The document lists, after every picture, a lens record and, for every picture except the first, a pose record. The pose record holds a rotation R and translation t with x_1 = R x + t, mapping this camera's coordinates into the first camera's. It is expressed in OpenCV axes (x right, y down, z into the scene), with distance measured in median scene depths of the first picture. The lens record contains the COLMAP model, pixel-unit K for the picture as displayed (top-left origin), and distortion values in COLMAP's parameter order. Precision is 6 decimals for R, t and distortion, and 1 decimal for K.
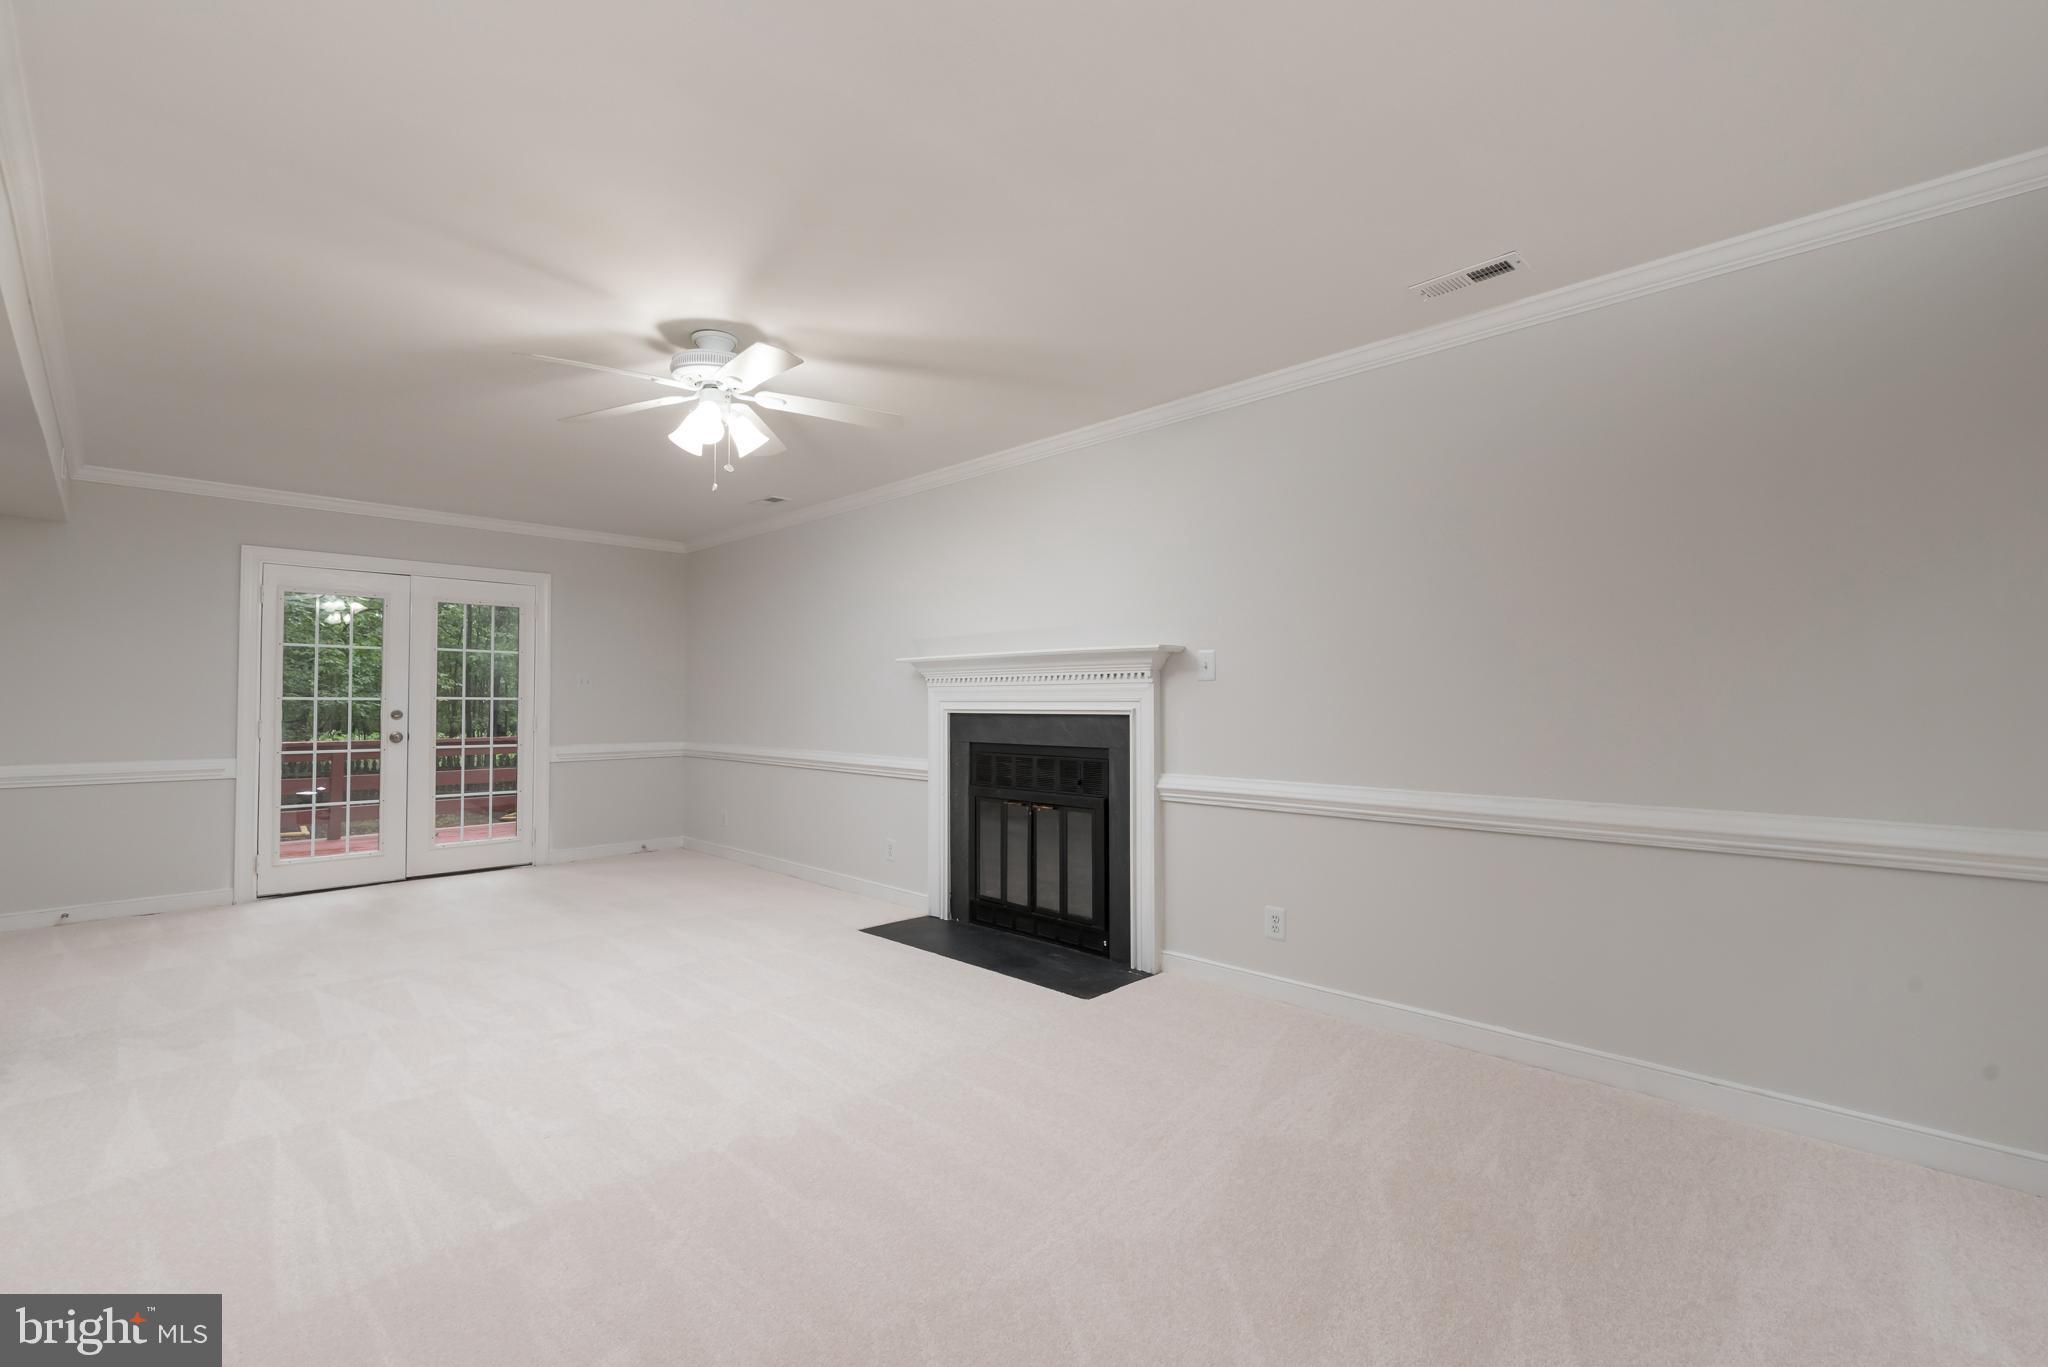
lens RADIAL K [[884.6, 0, 1027.0], [0, 884.6, 685.7], [0, 0, 1]] dist [0.000985, -0.000201]
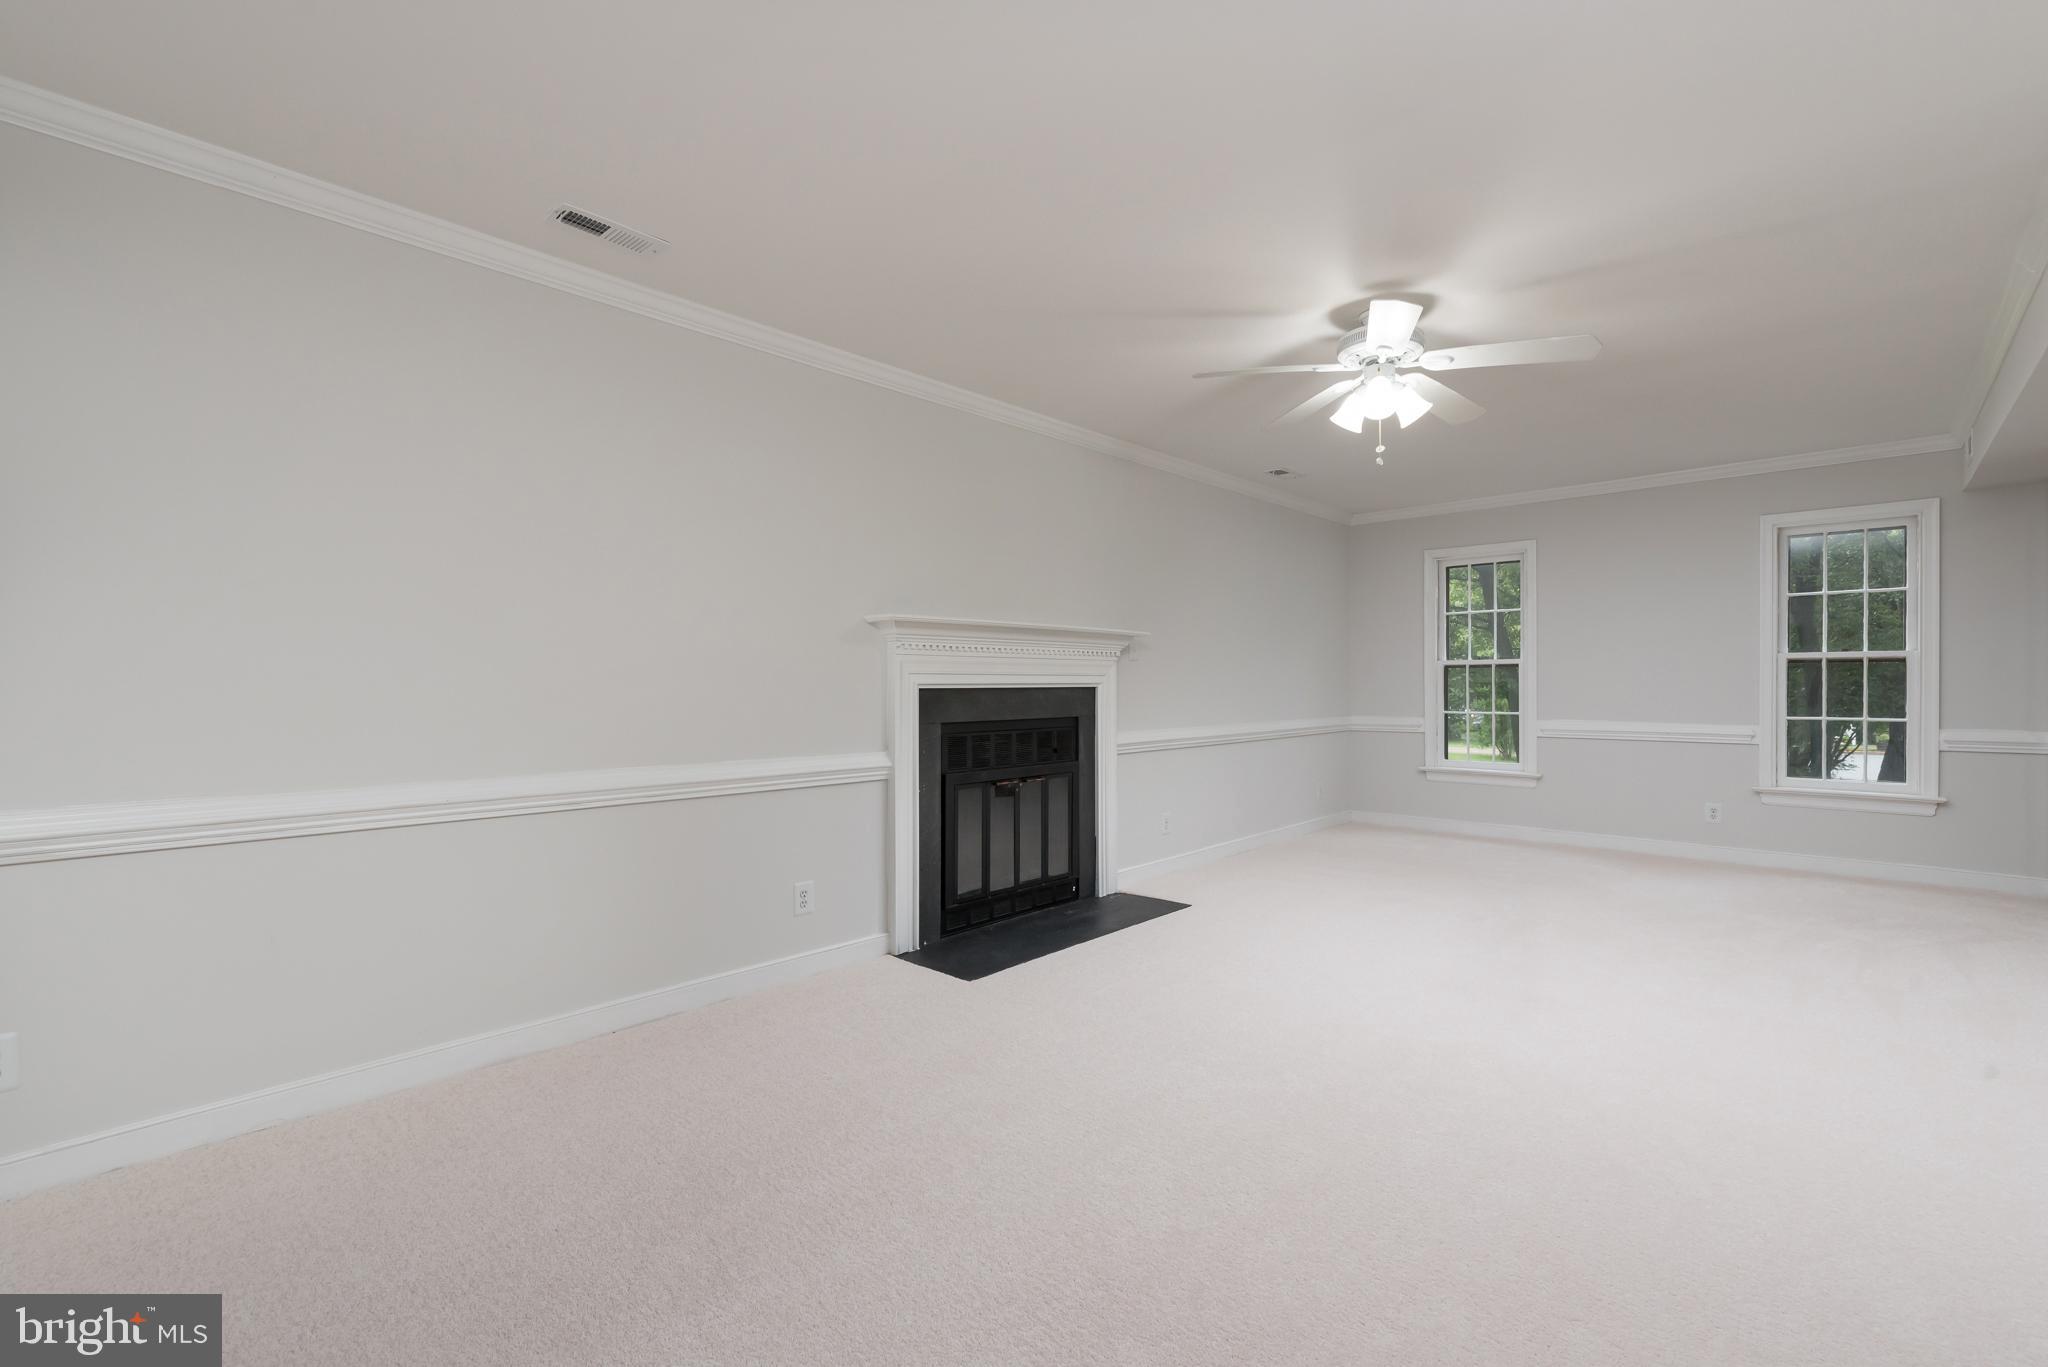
lens RADIAL K [[884.6, 0, 1027.0], [0, 884.6, 685.7], [0, 0, 1]] dist [0.000985, -0.000201]
pose [[-0.021782, -0.002855, 0.999759, -0.898956], [-0.019006, 0.999816, 0.002441, 0.025014], [-0.999582, -0.018948, -0.021832, 0.937324]]
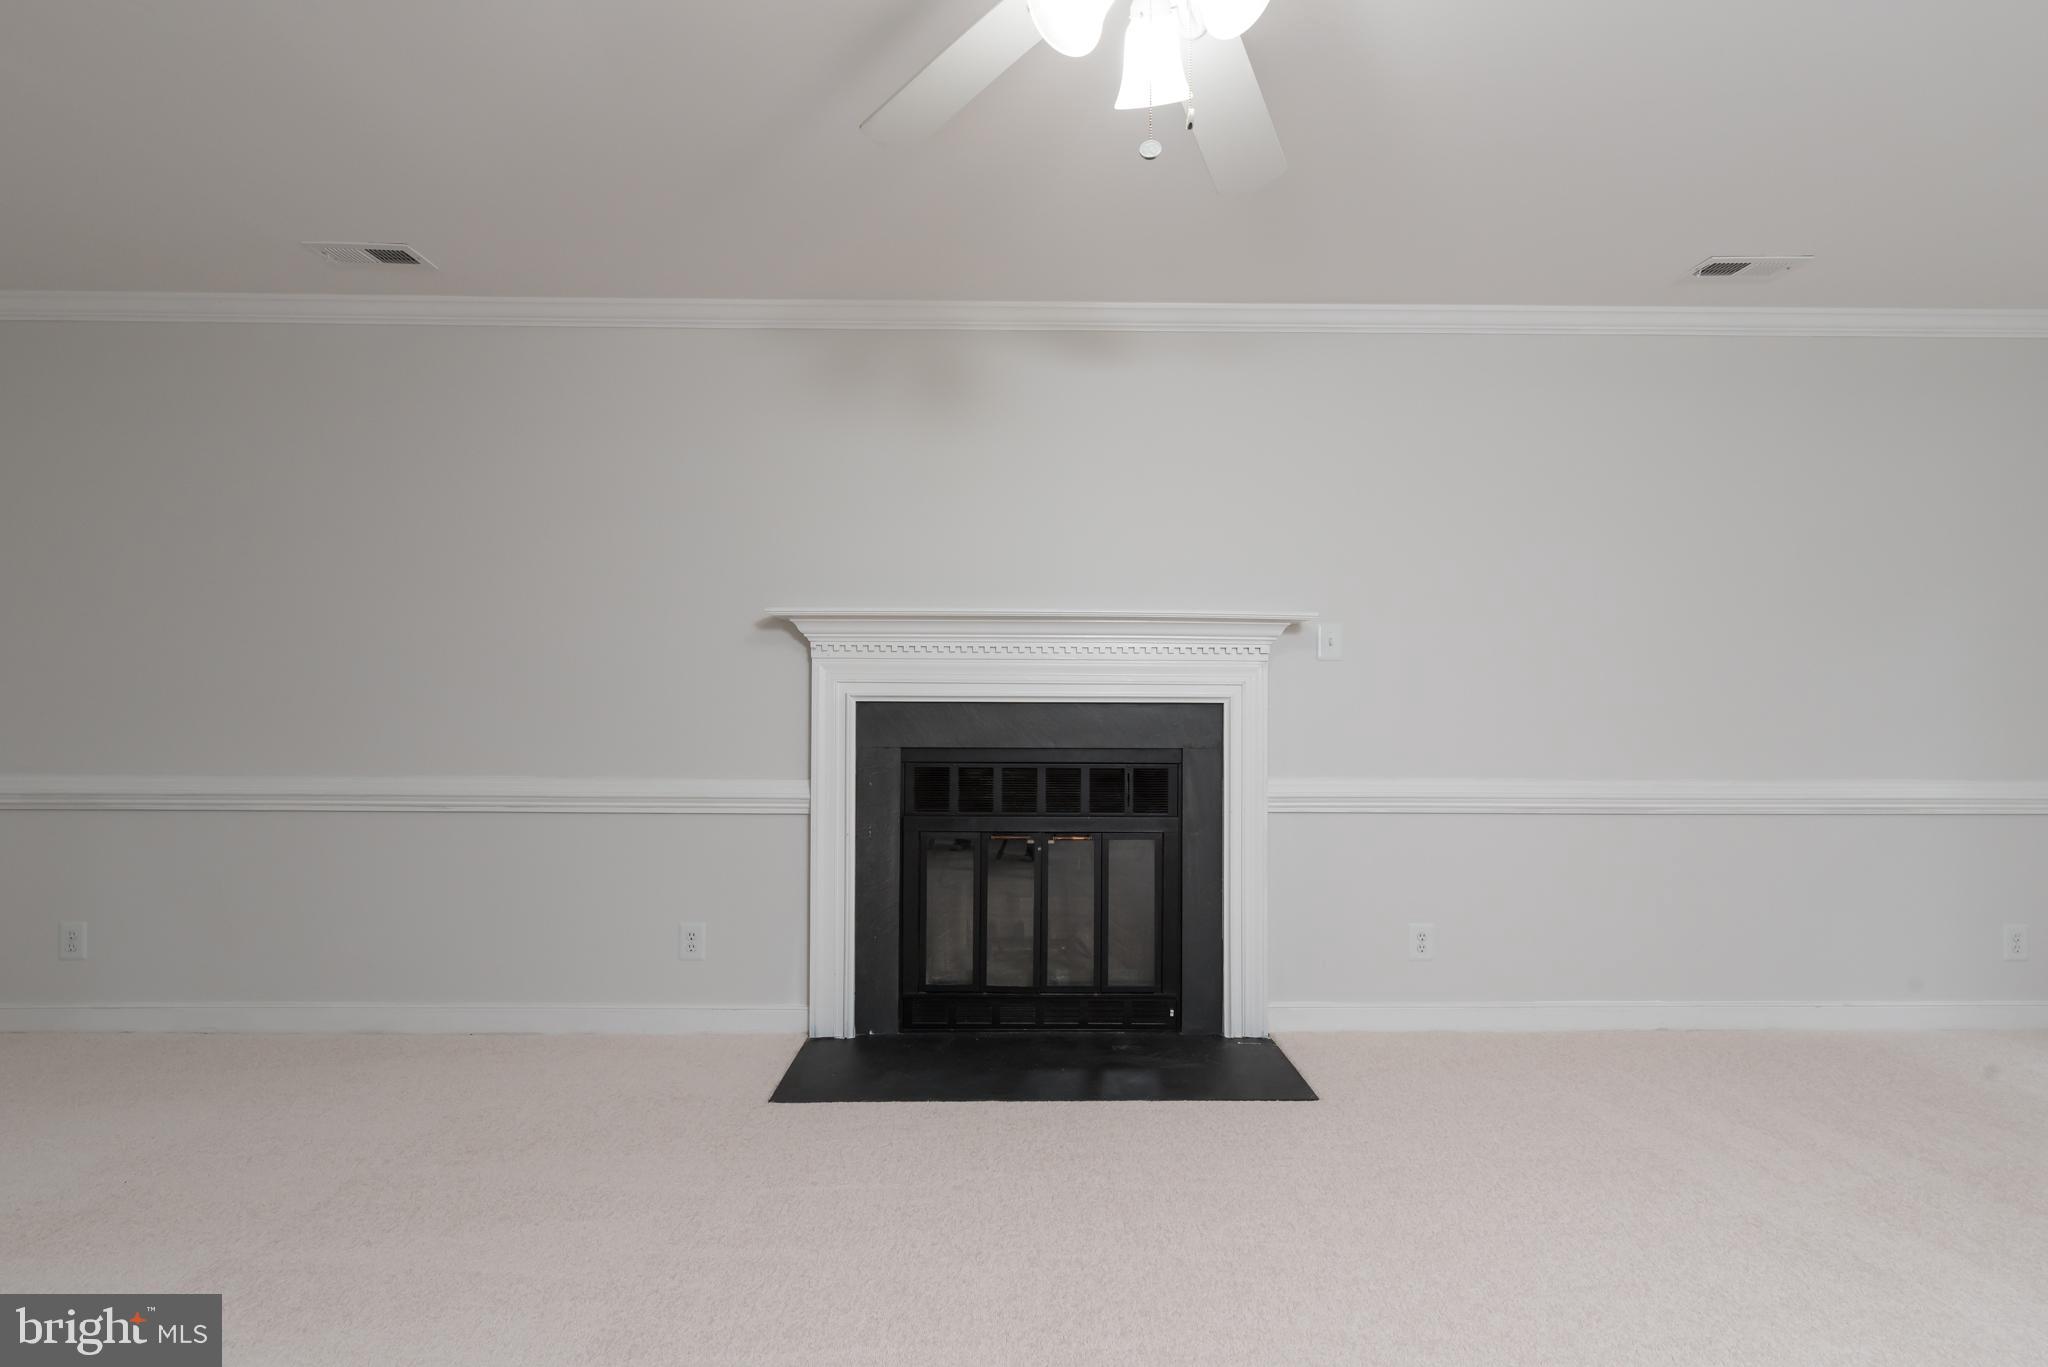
lens RADIAL K [[884.6, 0, 1027.0], [0, 884.6, 685.7], [0, 0, 1]] dist [0.000985, -0.000201]
pose [[0.705483, 0.009618, 0.708661, -0.450177], [-0.019329, 0.999797, 0.005672, 0.014024], [-0.708463, -0.017699, 0.705526, 0.489726]]
